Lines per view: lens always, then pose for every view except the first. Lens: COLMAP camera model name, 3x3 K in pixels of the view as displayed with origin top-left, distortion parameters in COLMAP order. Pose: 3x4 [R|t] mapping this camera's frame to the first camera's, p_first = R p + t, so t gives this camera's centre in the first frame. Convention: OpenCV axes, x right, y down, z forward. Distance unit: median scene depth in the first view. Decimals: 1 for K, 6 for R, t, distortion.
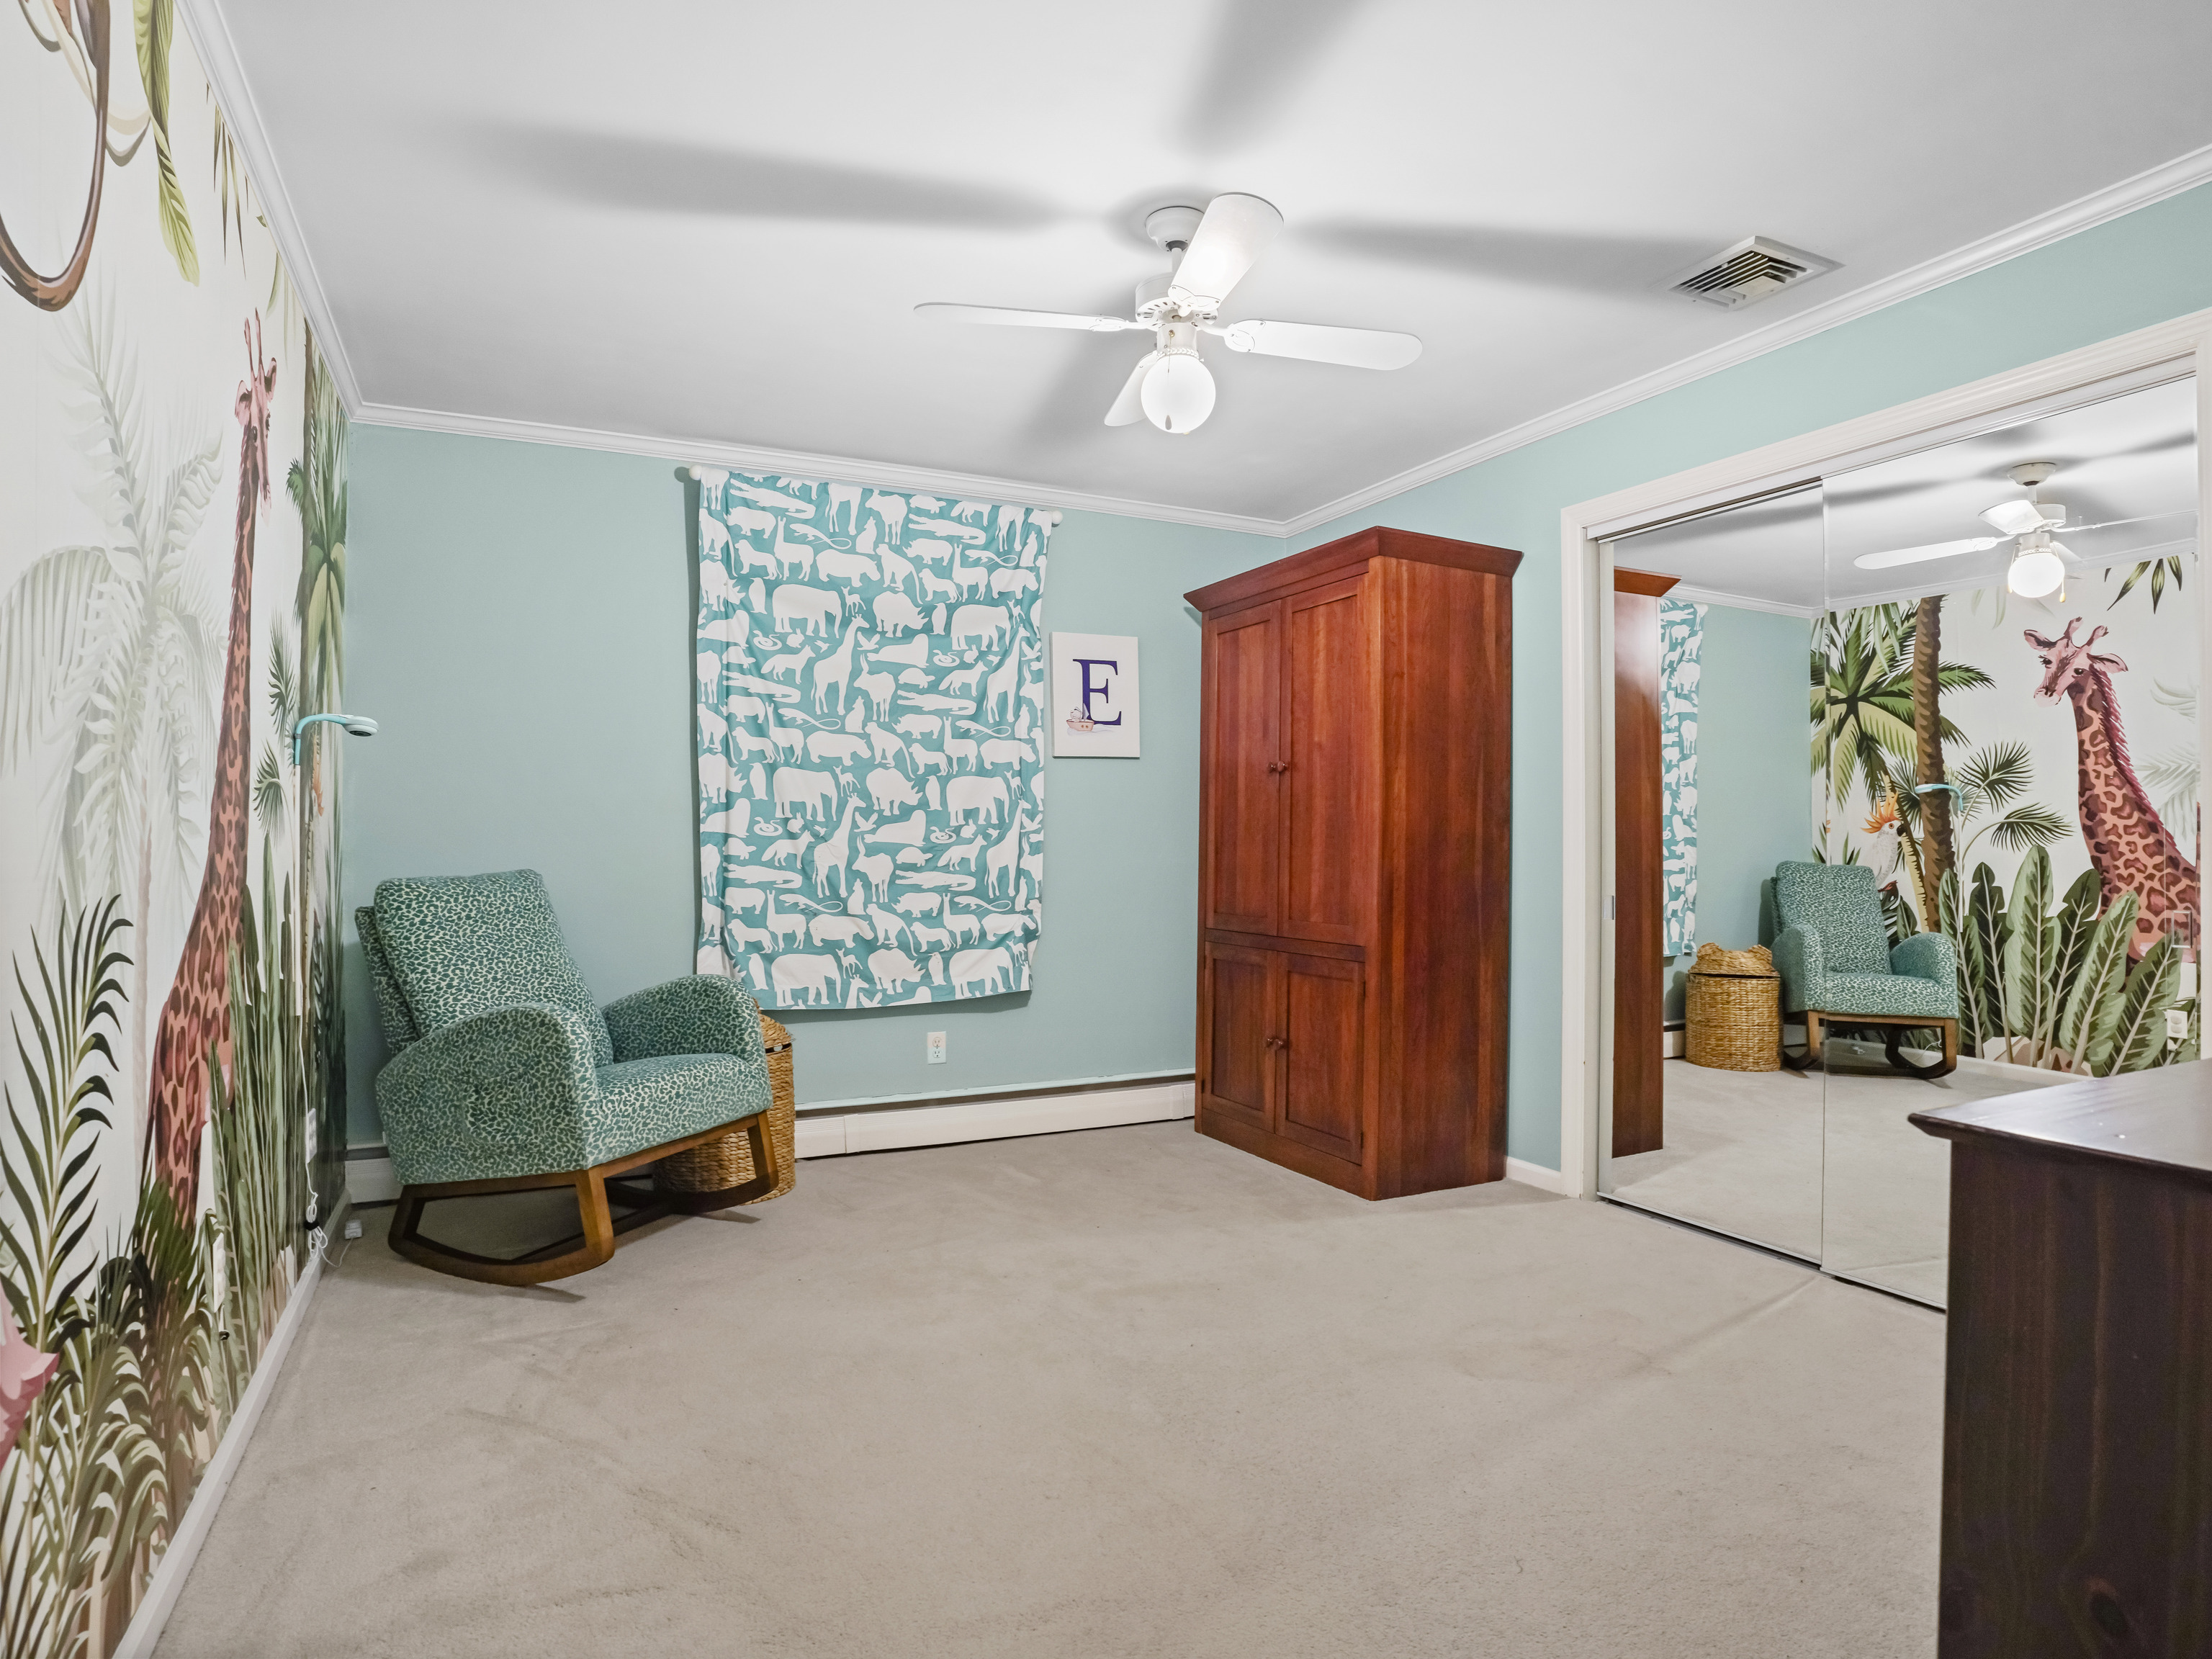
lens RADIAL K [[1217.1, 0, 1100.3], [0, 1217.1, 847.3], [0, 0, 1]] dist [-0.084202, 0.041861]
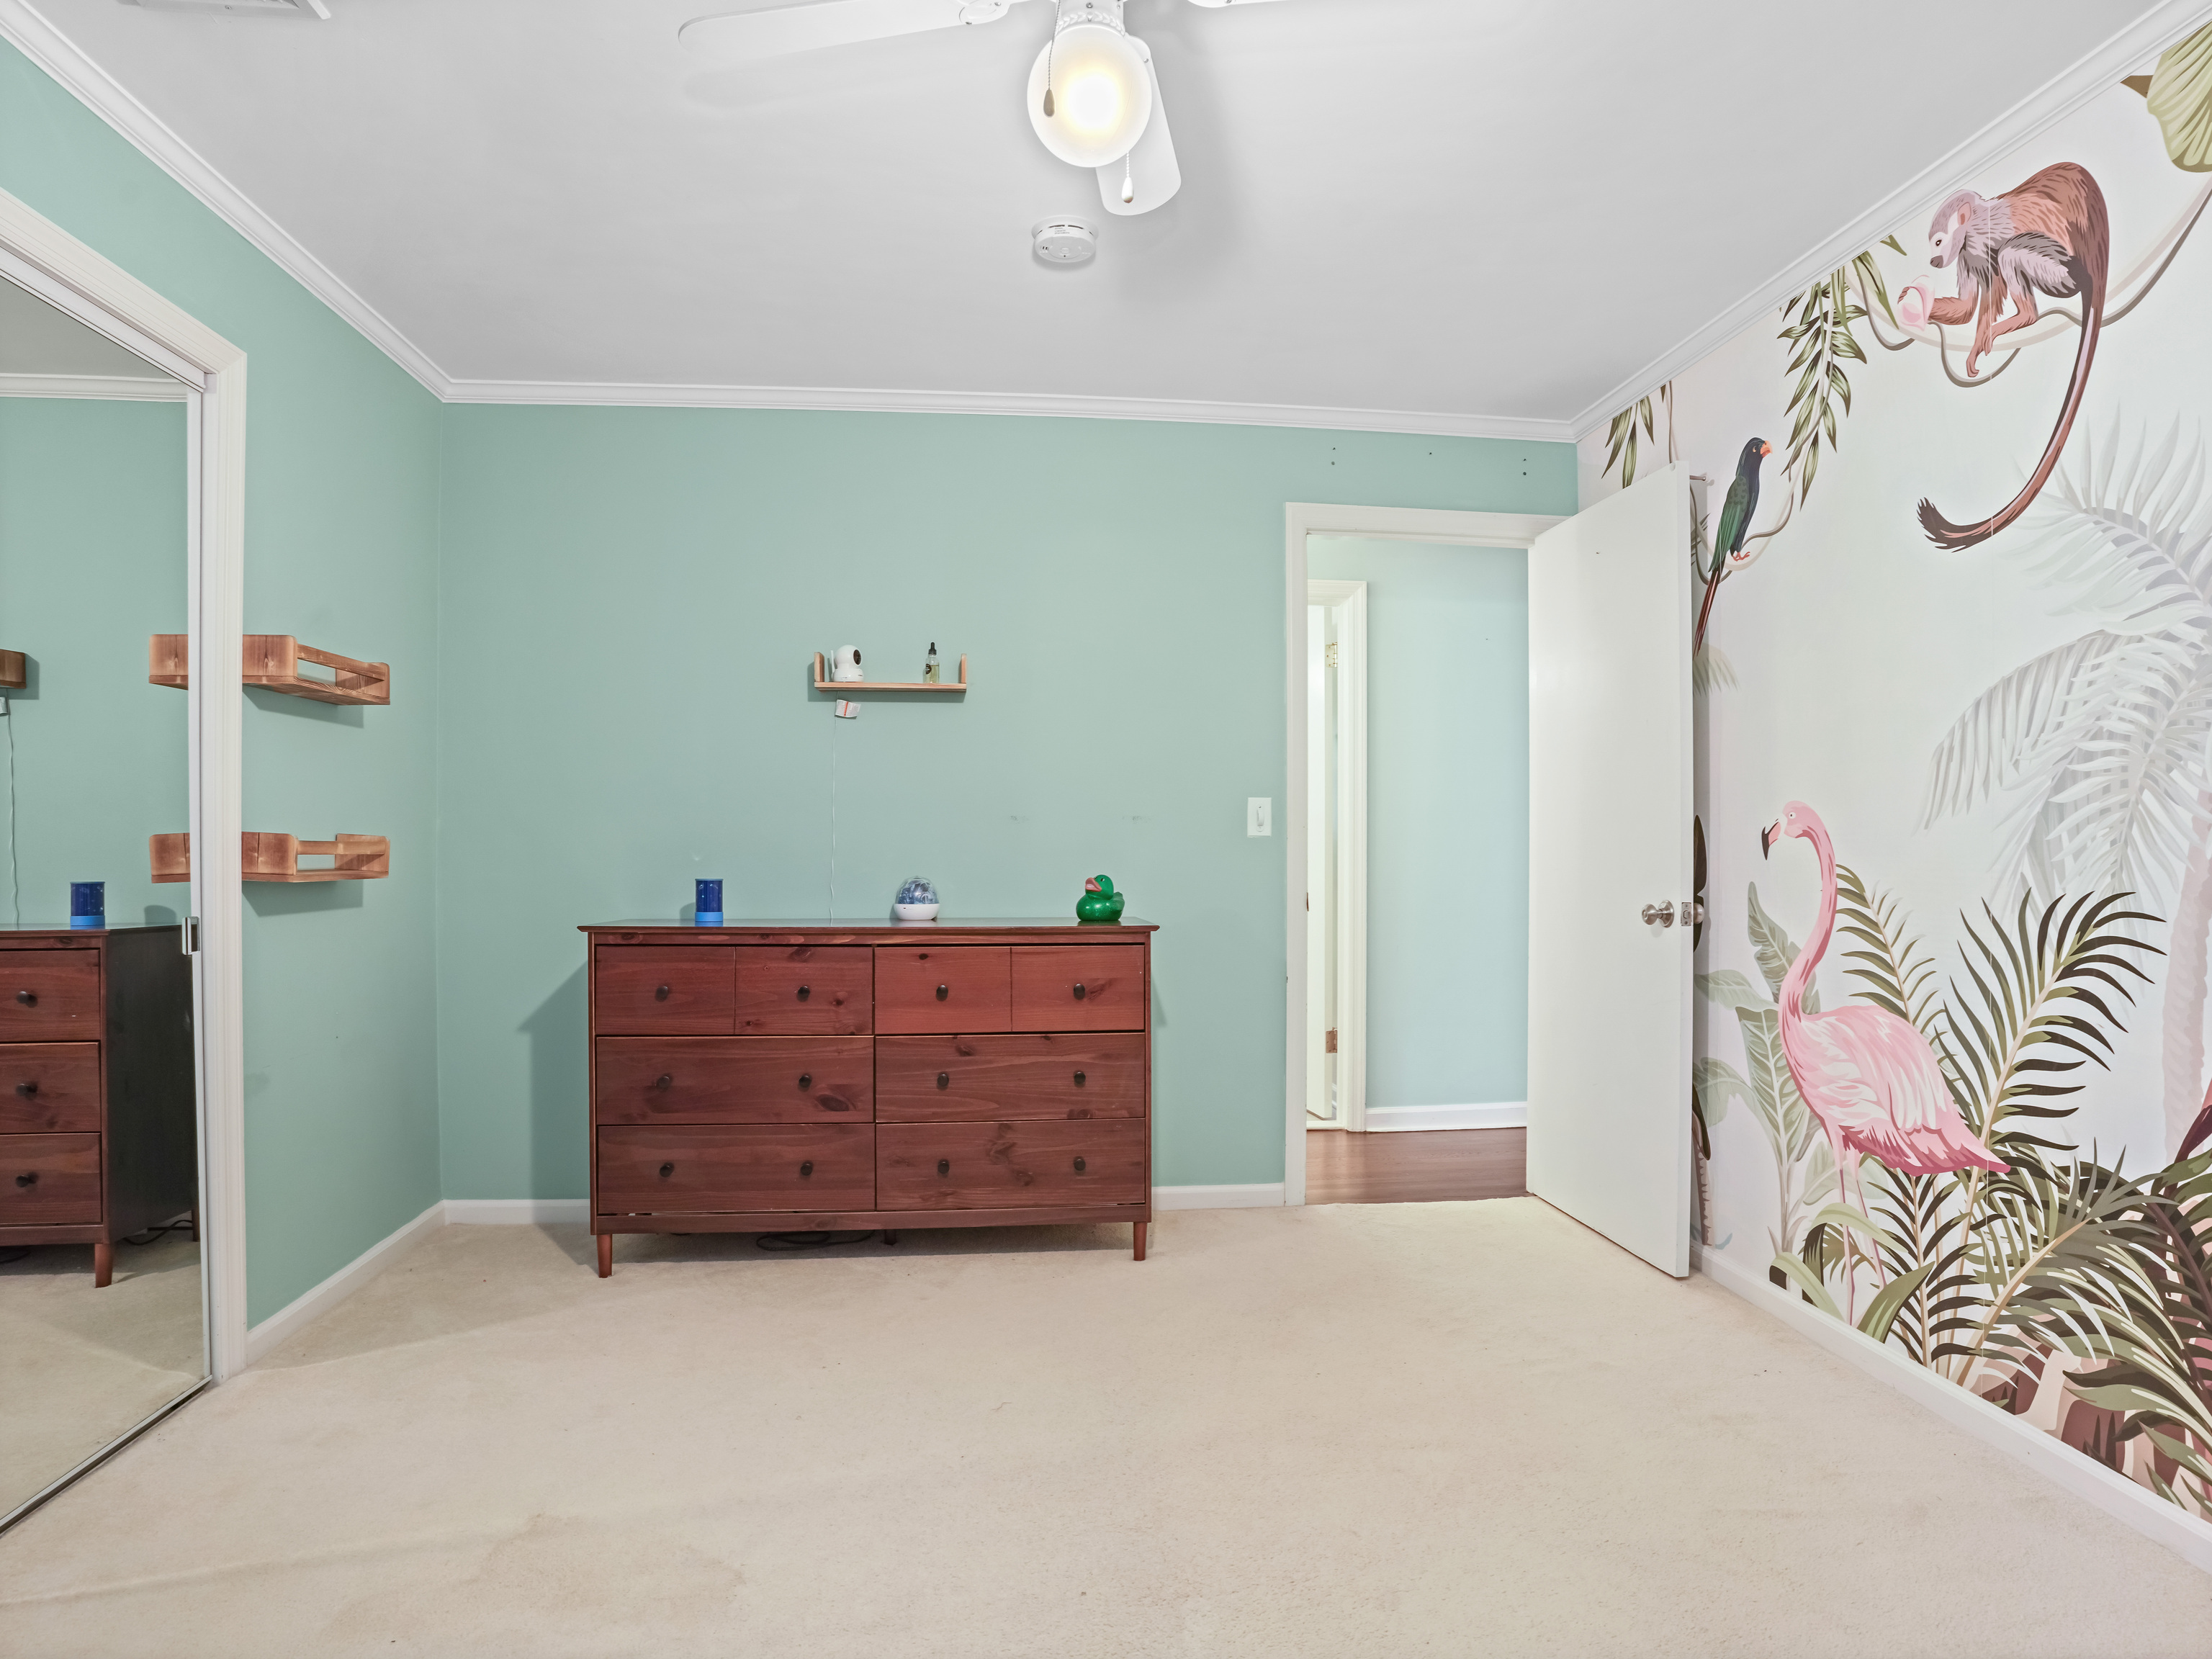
lens RADIAL K [[1217.1, 0, 1100.3], [0, 1217.1, 847.3], [0, 0, 1]] dist [-0.084202, 0.041861]
pose [[-0.943951, -0.001992, 0.330081, -0.083510], [-0.000769, 0.999992, 0.003834, -0.004813], [-0.330086, 0.003365, -0.943945, 1.027692]]
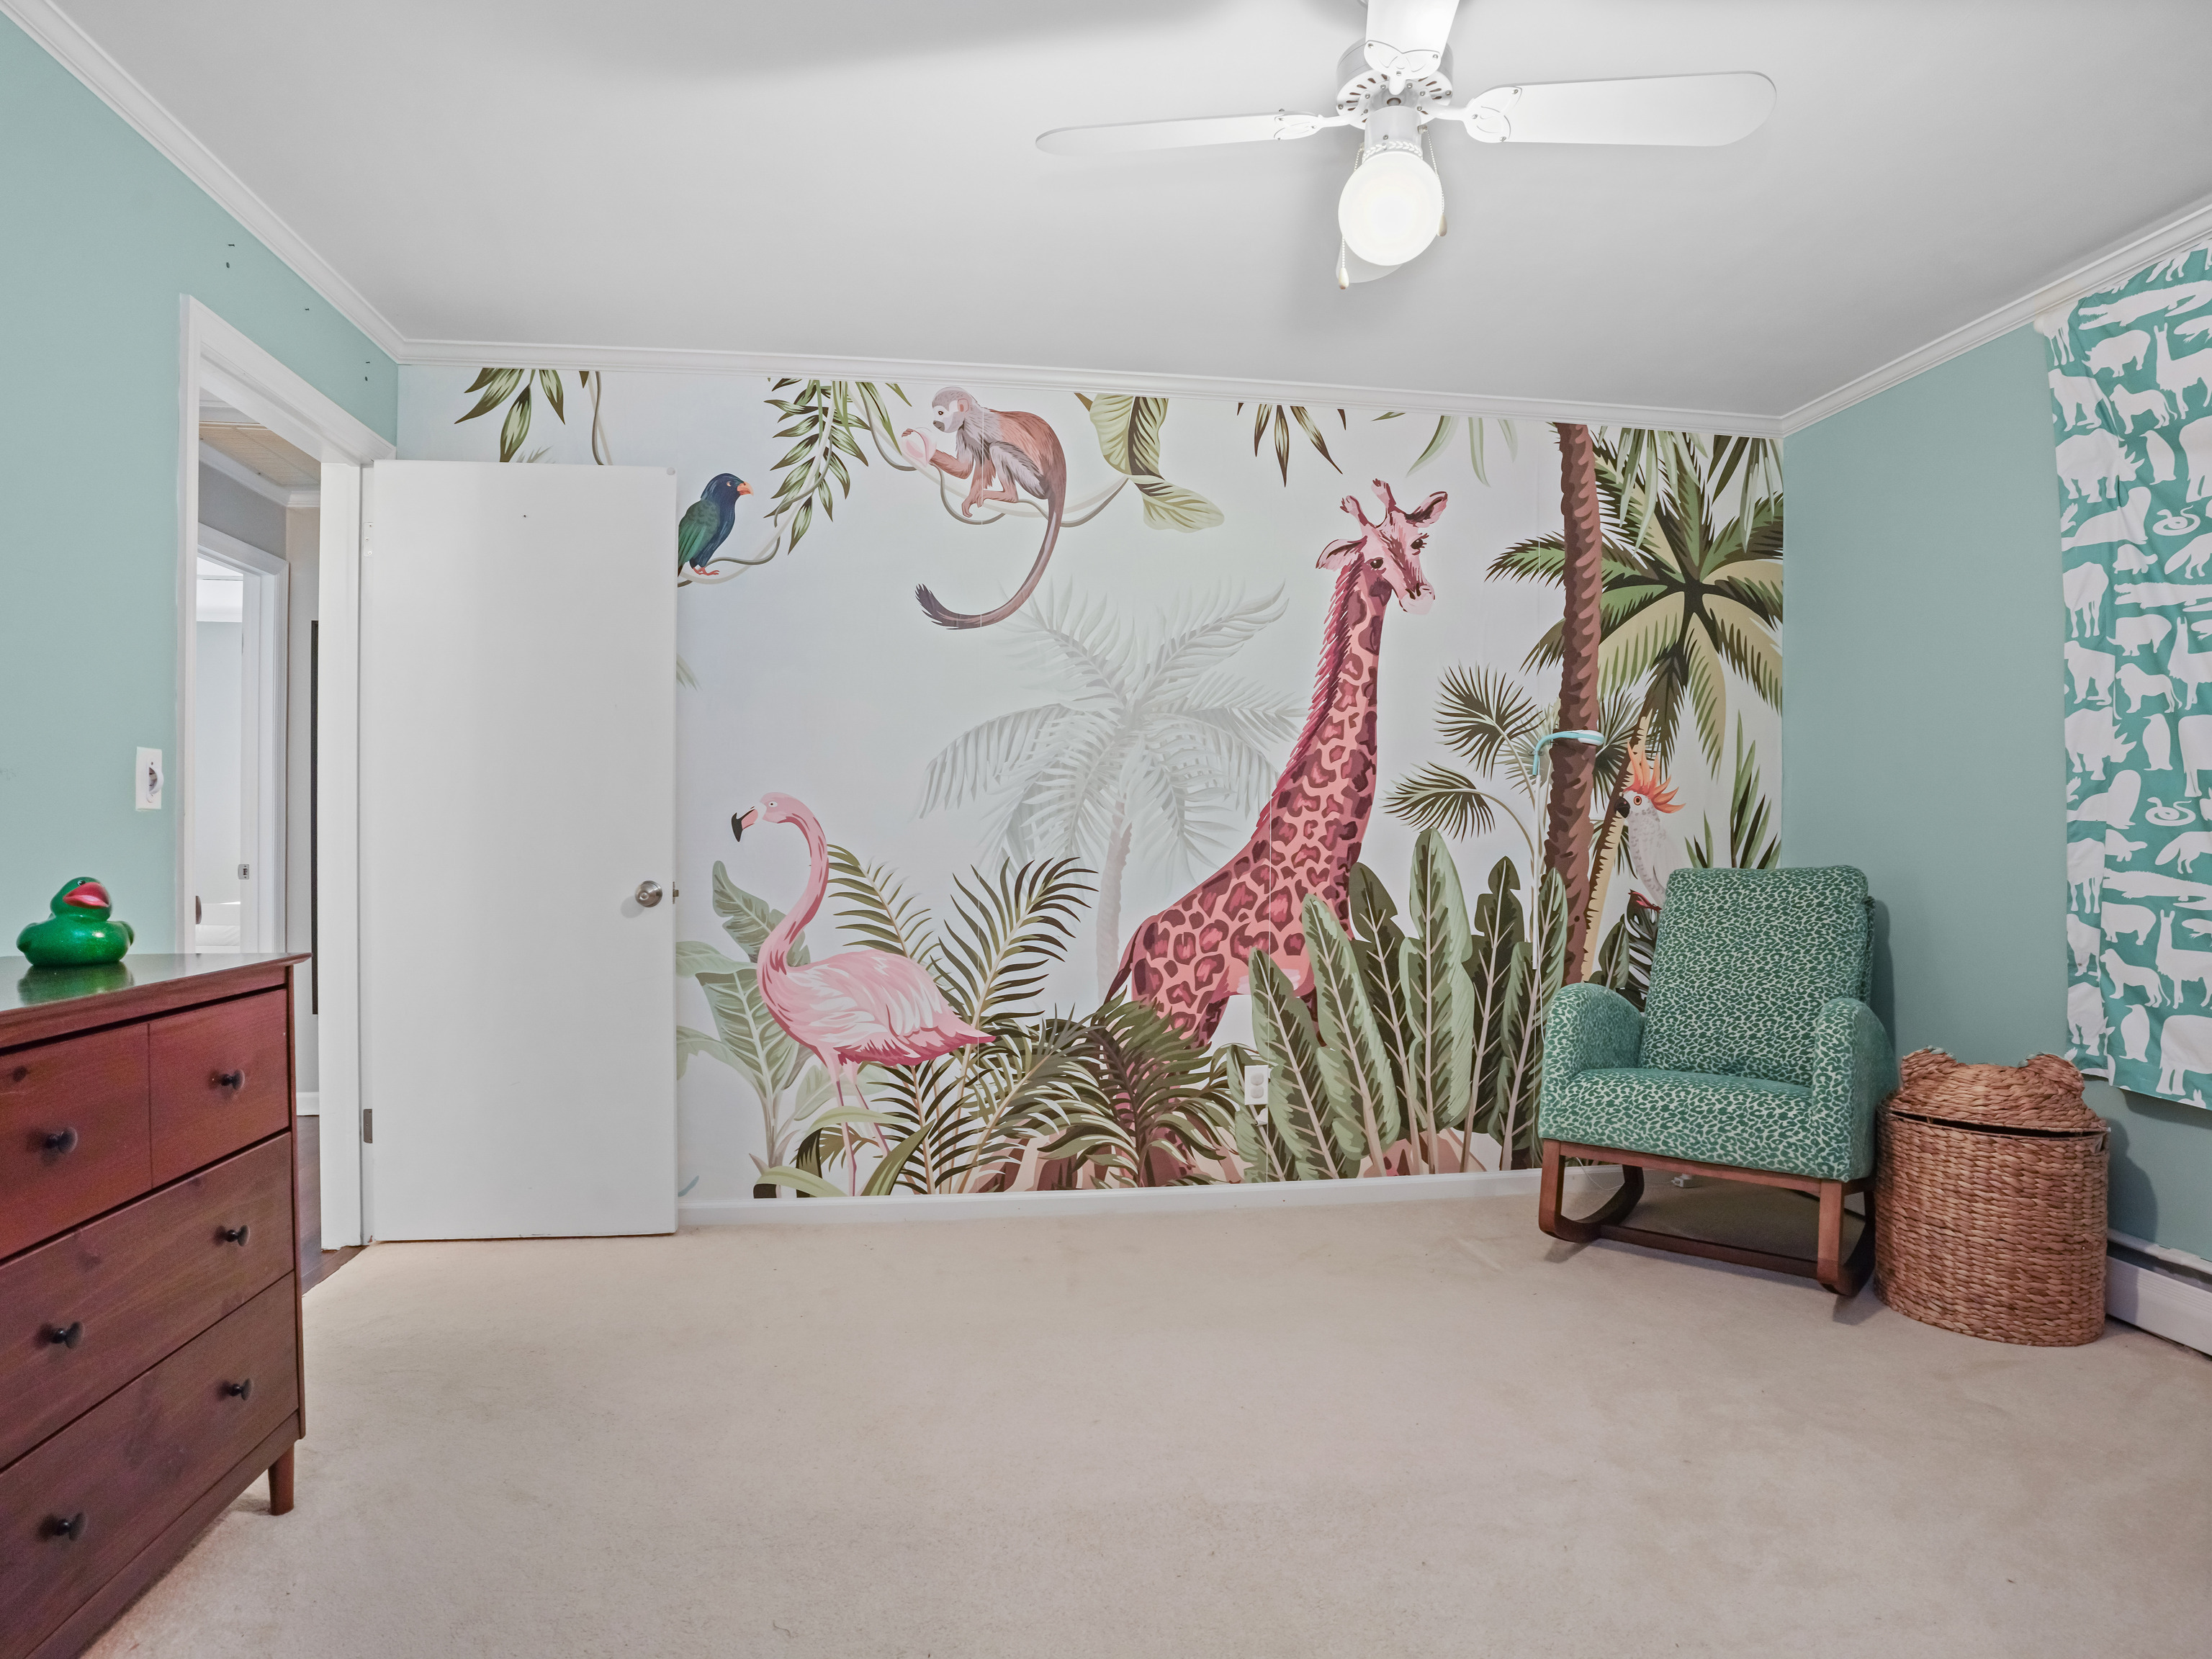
lens RADIAL K [[1217.1, 0, 1100.3], [0, 1217.1, 847.3], [0, 0, 1]] dist [-0.084202, 0.041861]
pose [[-0.311663, 0.007136, -0.950166, 0.531176], [-0.006547, 0.999932, 0.009657, -0.000432], [0.950170, 0.009231, -0.311596, 0.706850]]
